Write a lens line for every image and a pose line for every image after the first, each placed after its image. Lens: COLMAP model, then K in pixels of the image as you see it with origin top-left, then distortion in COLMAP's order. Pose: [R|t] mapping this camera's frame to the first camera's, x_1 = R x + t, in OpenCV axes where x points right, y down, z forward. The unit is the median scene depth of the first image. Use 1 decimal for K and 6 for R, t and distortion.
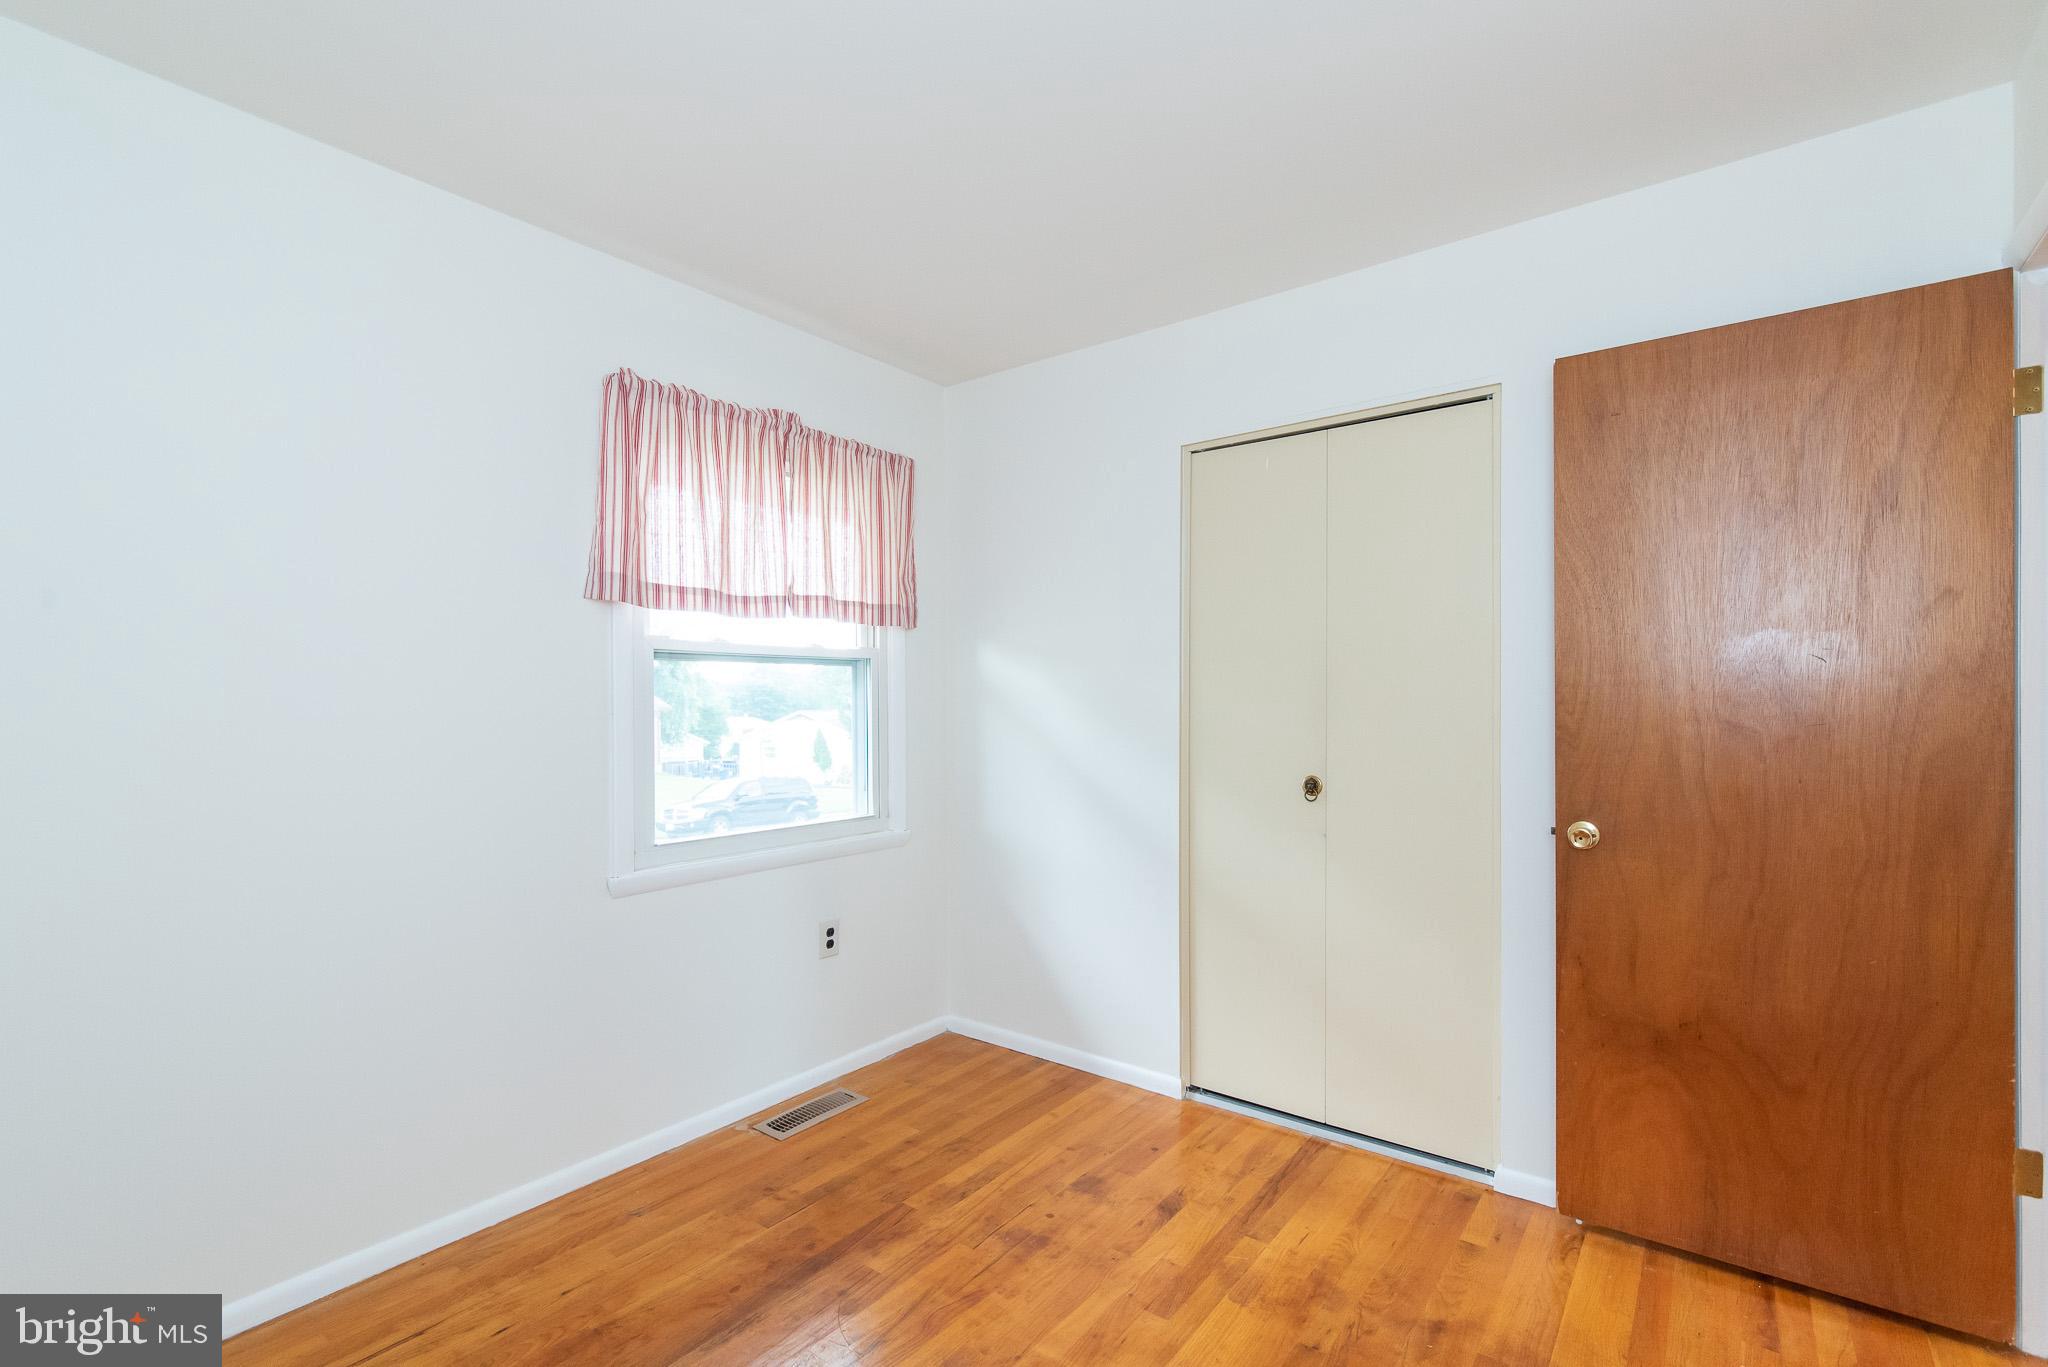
lens RADIAL K [[924.9, 0, 1022.6], [0, 924.9, 695.3], [0, 0, 1]] dist [-0.004665, -0.000046]
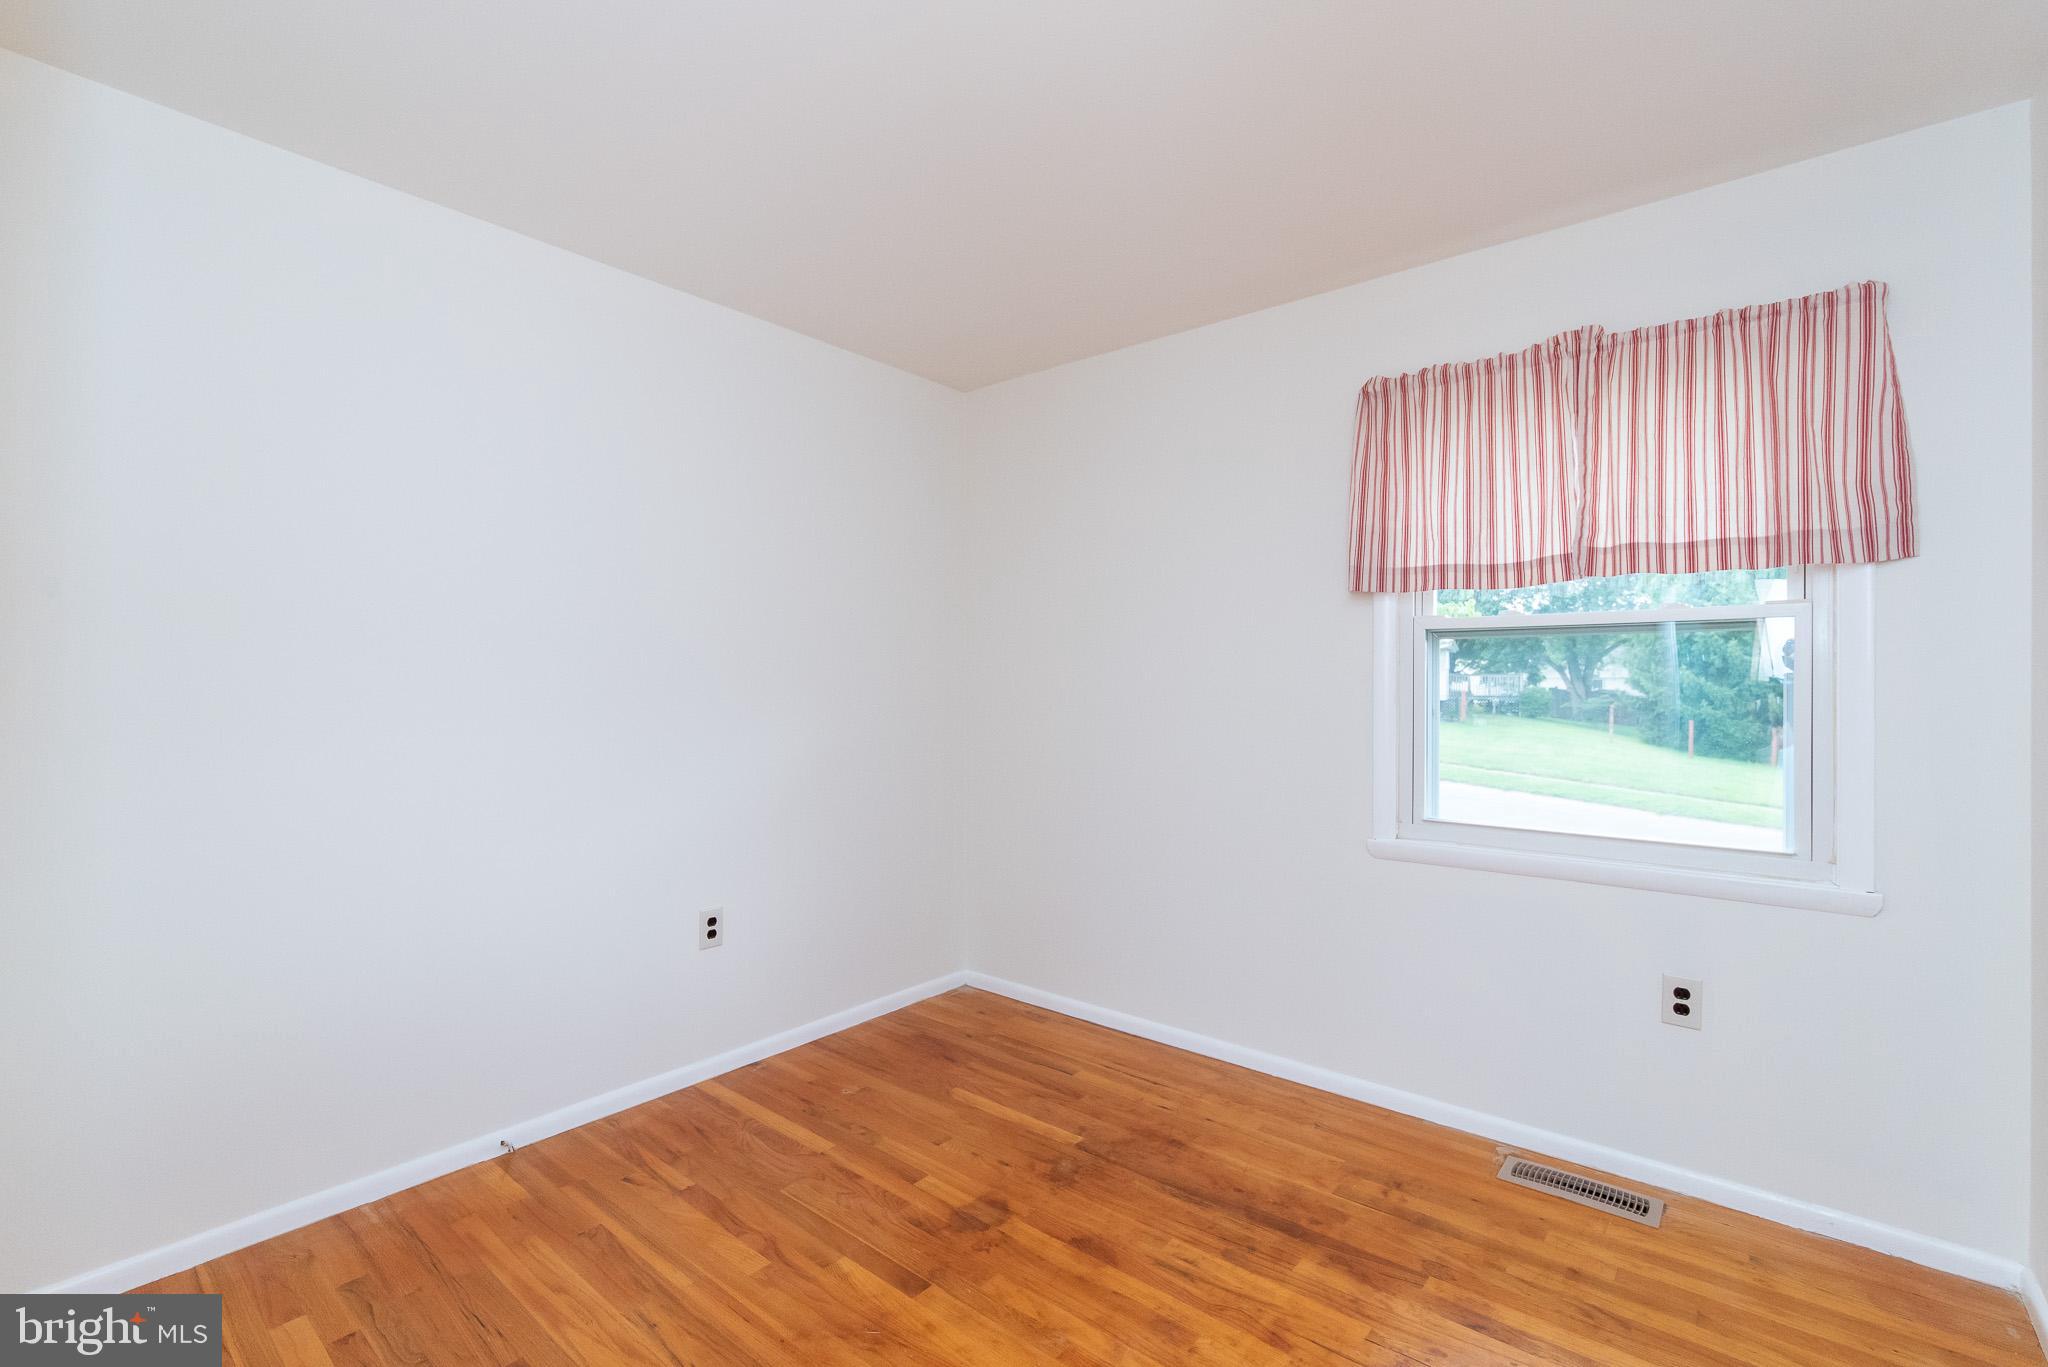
lens RADIAL K [[887.1, 0, 1023.1], [0, 887.1, 681.7], [0, 0, 1]] dist [-0.000142, 0.000070]
pose [[-0.038327, -0.004427, -0.999255, 0.659351], [0.004240, 0.999980, -0.004593, 0.009740], [0.999256, -0.004413, -0.038307, 0.632141]]
